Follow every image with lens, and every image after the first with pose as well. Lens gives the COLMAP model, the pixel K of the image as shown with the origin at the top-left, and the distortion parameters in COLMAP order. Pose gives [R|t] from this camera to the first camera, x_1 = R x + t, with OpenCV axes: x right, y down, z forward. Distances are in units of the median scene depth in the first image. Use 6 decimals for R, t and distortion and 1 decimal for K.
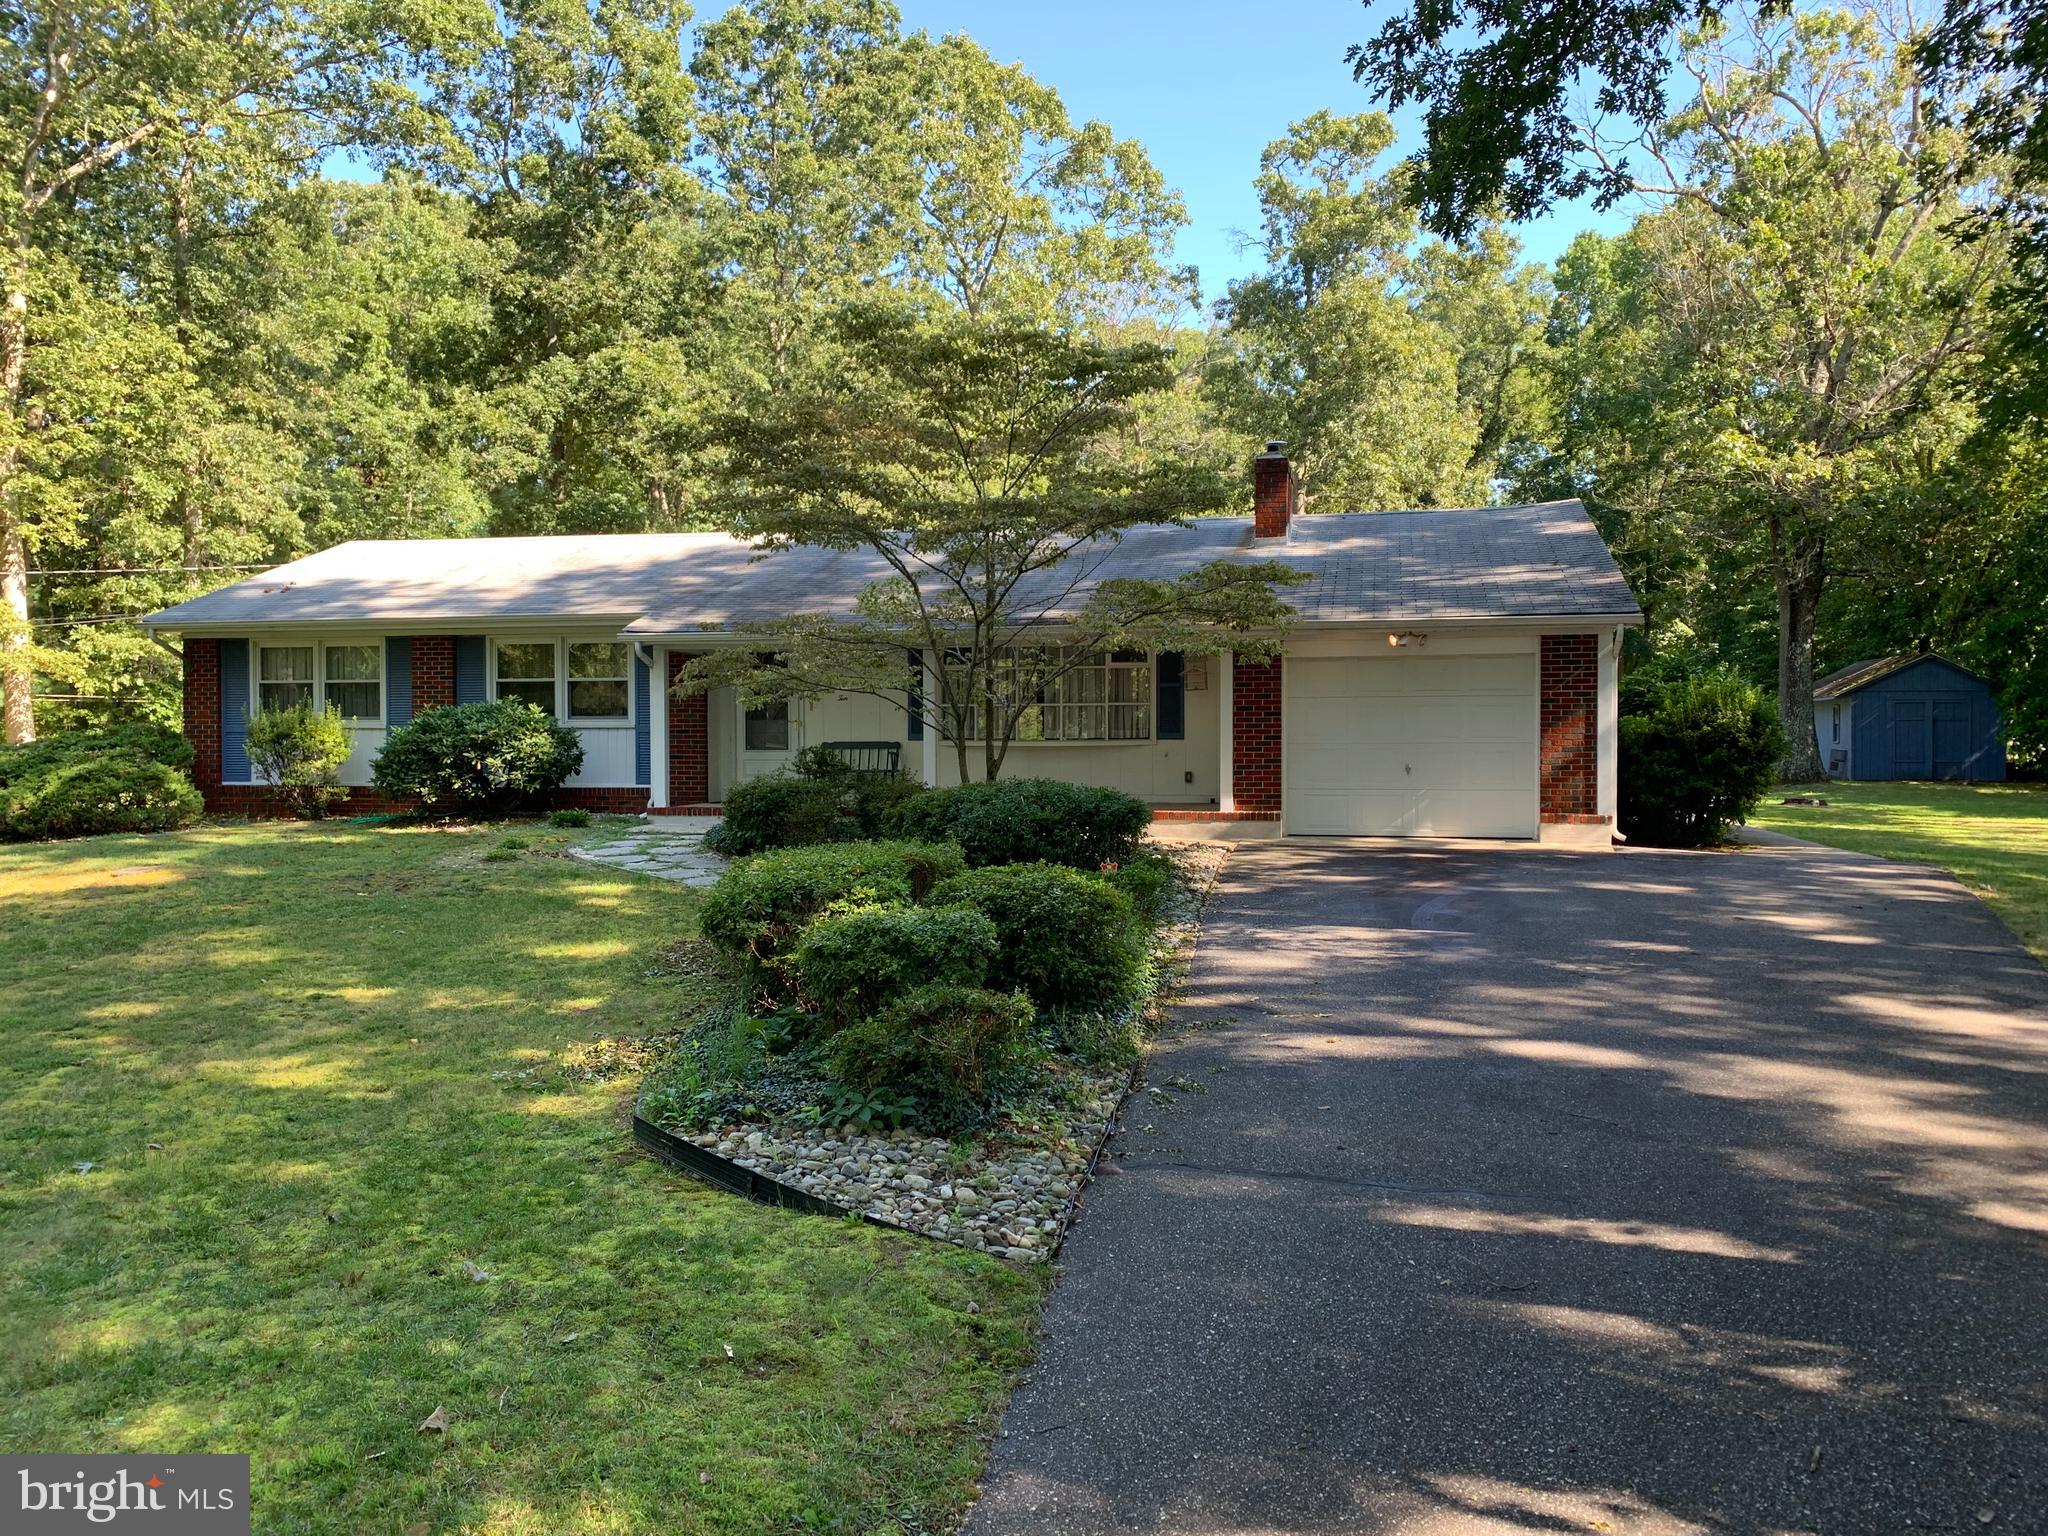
lens RADIAL K [[1552.4, 0, 1014.3], [0, 1552.4, 762.4], [0, 0, 1]] dist [0.029708, -0.035651]
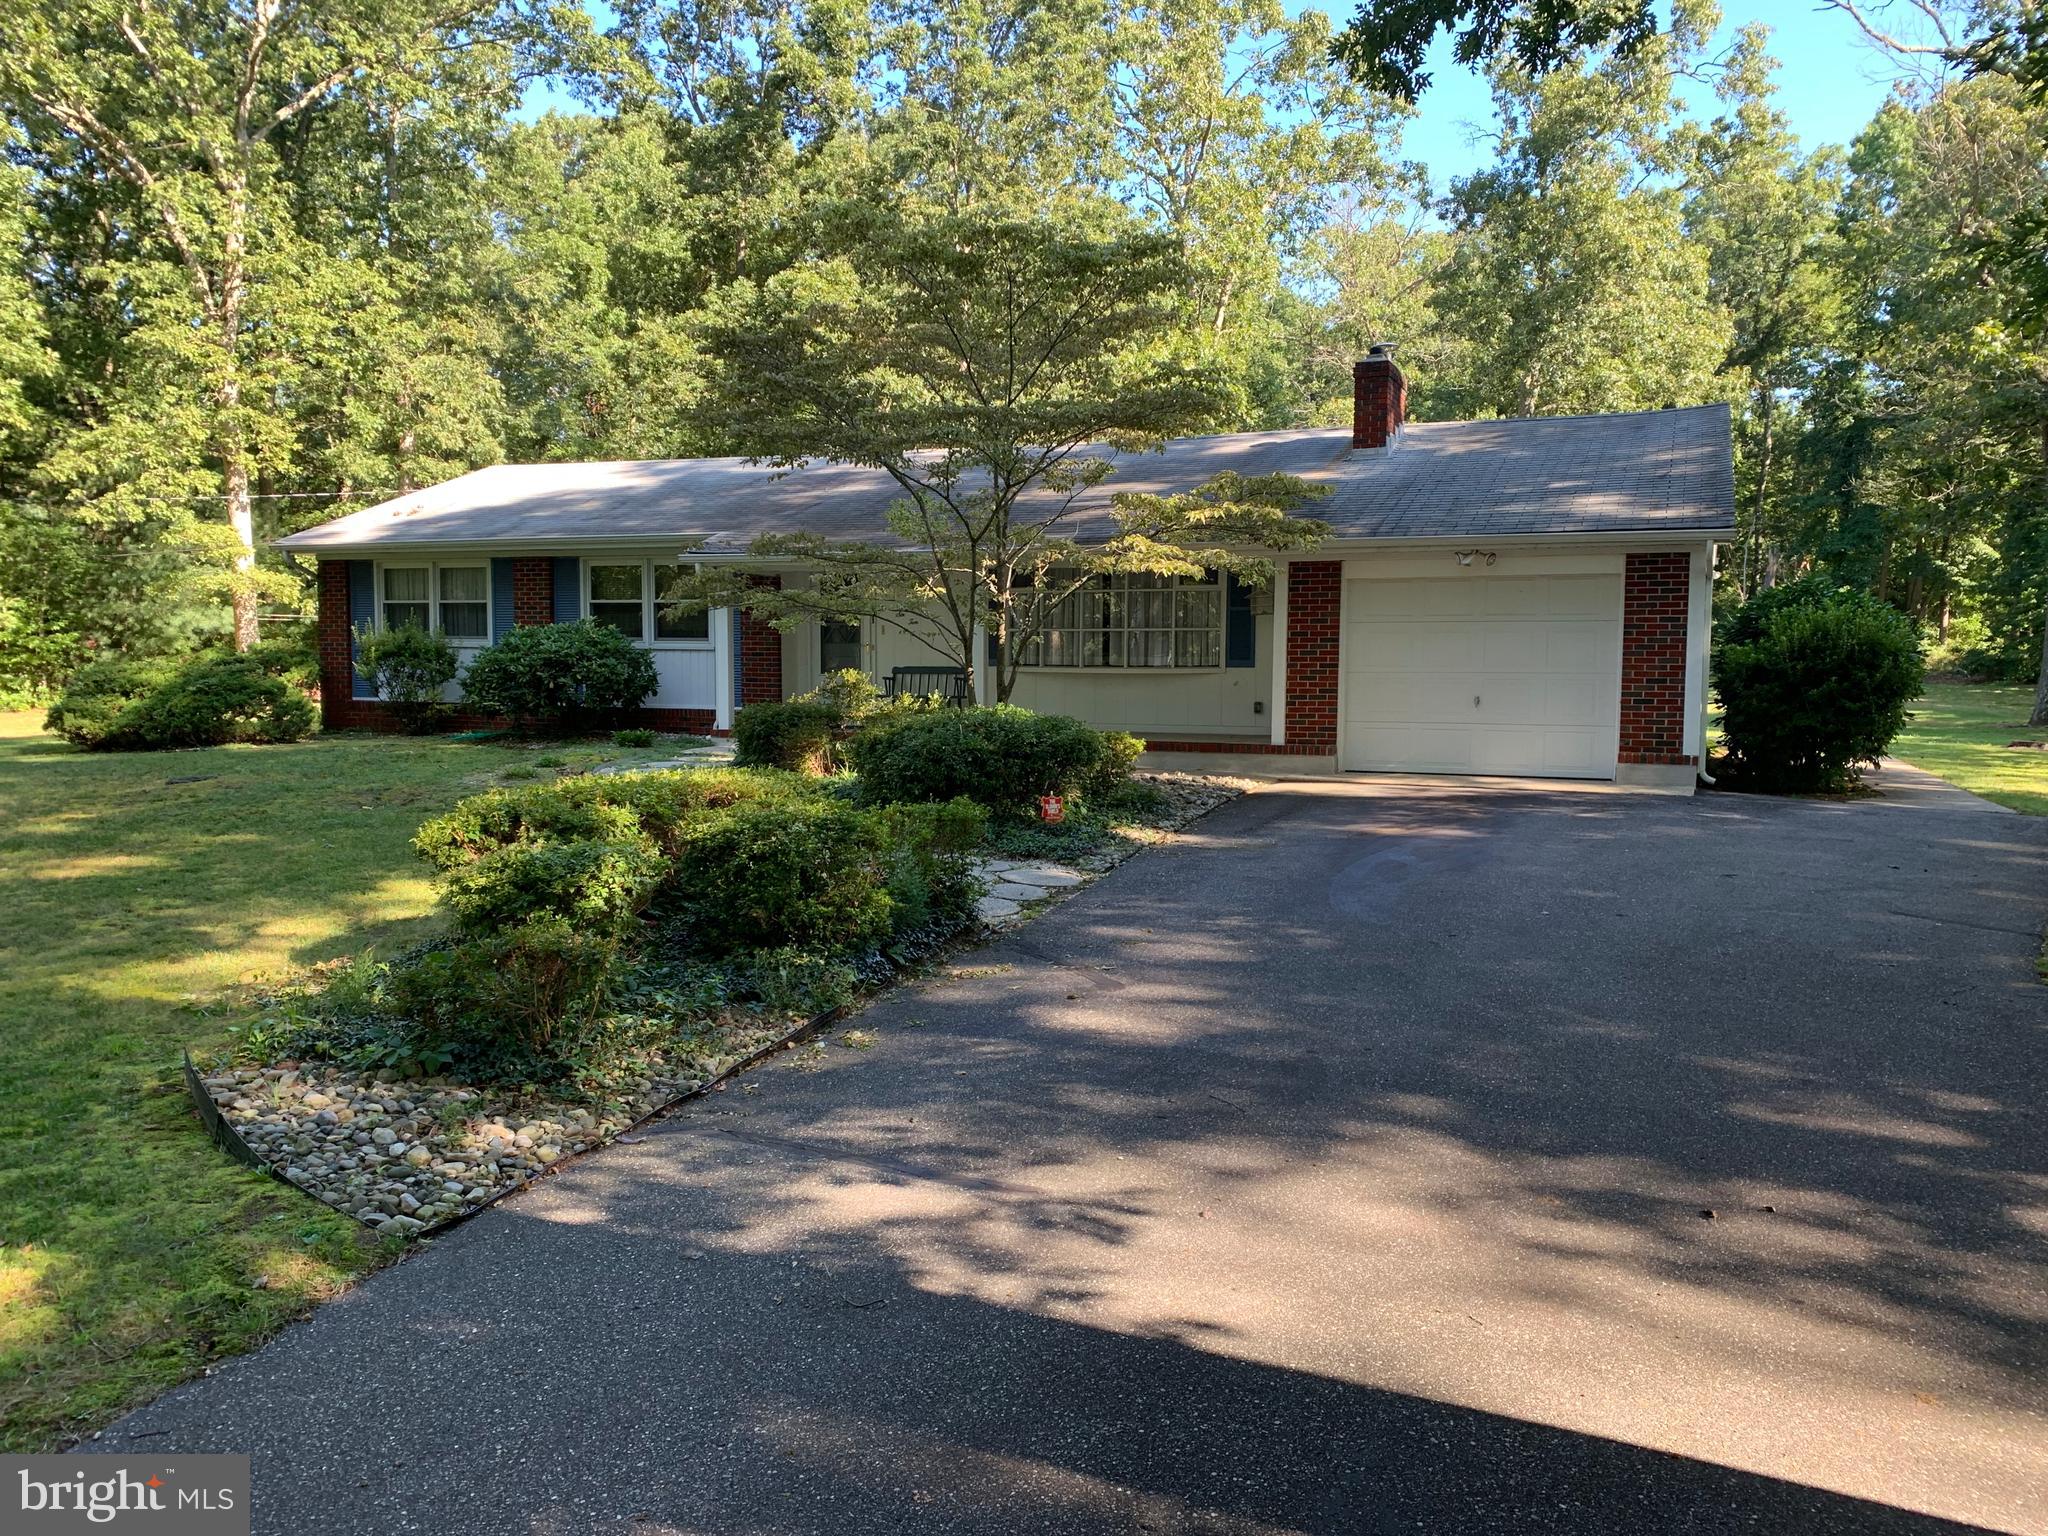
lens RADIAL K [[1552.4, 0, 1019.0], [0, 1552.4, 773.7], [0, 0, 1]] dist [0.029708, -0.035651]
pose [[0.986008, 0.021729, -0.165275, 0.062914], [-0.012656, 0.998364, 0.055755, -0.000236], [0.166216, -0.052883, 0.984670, 0.022021]]
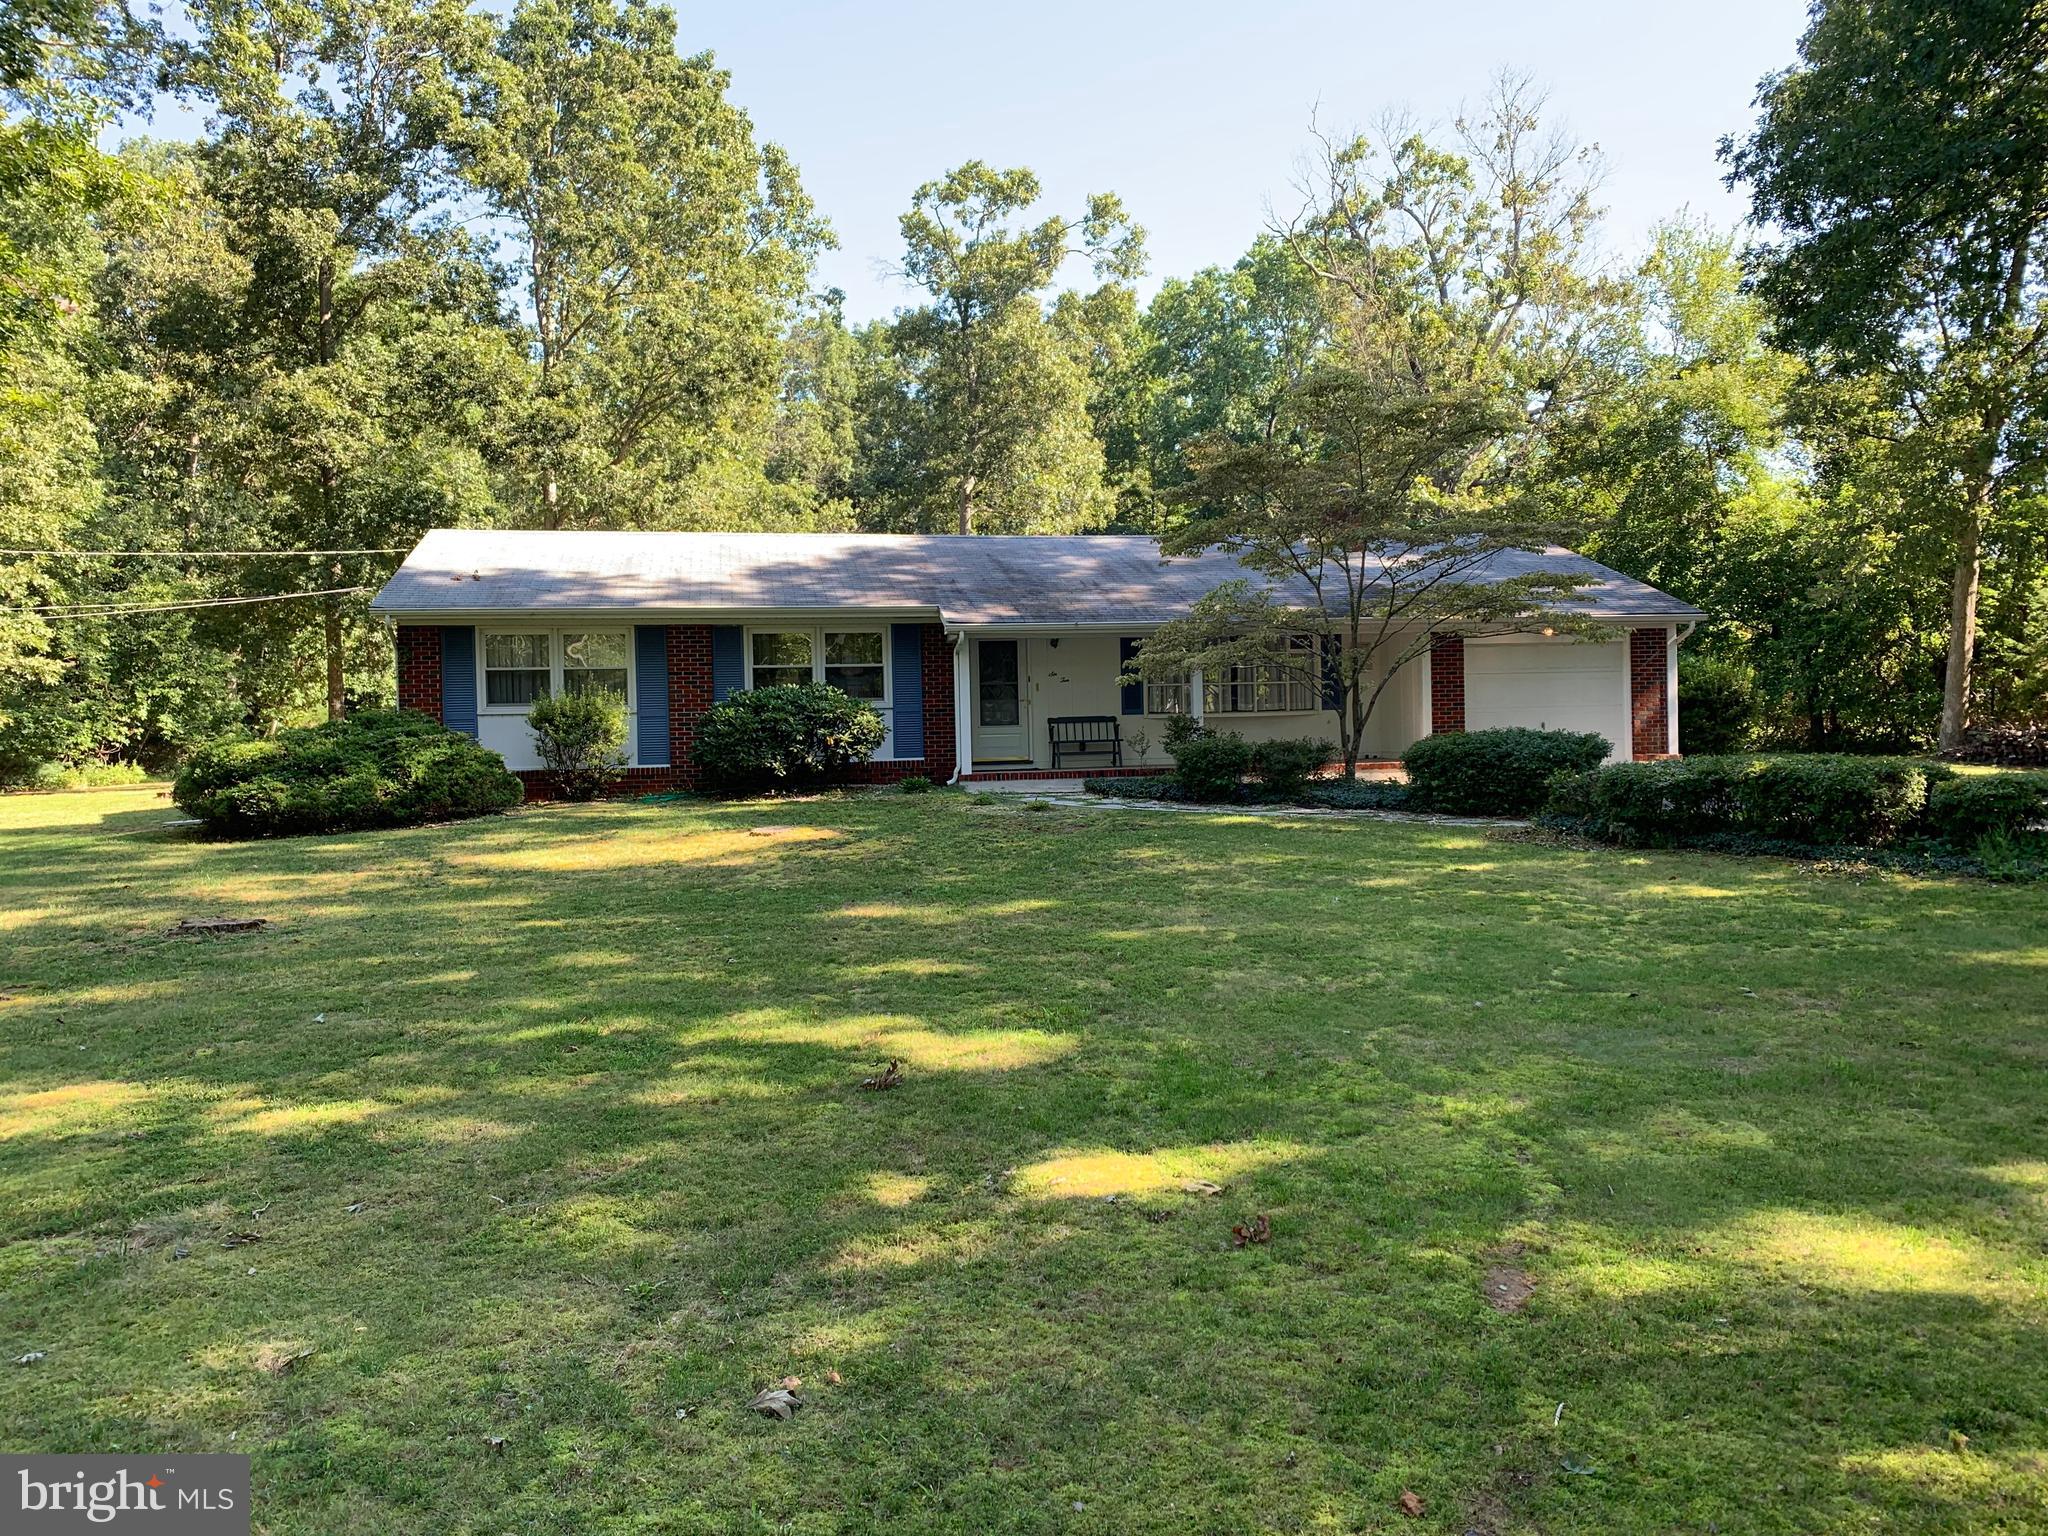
lens RADIAL K [[1552.4, 0, 1024.5], [0, 1552.4, 773.1], [0, 0, 1]] dist [0.029708, -0.035651]
pose [[0.915631, -0.029785, 0.400914, -0.327350], [0.028097, 0.999554, 0.010090, 0.008903], [-0.401036, 0.002026, 0.916060, -0.038520]]
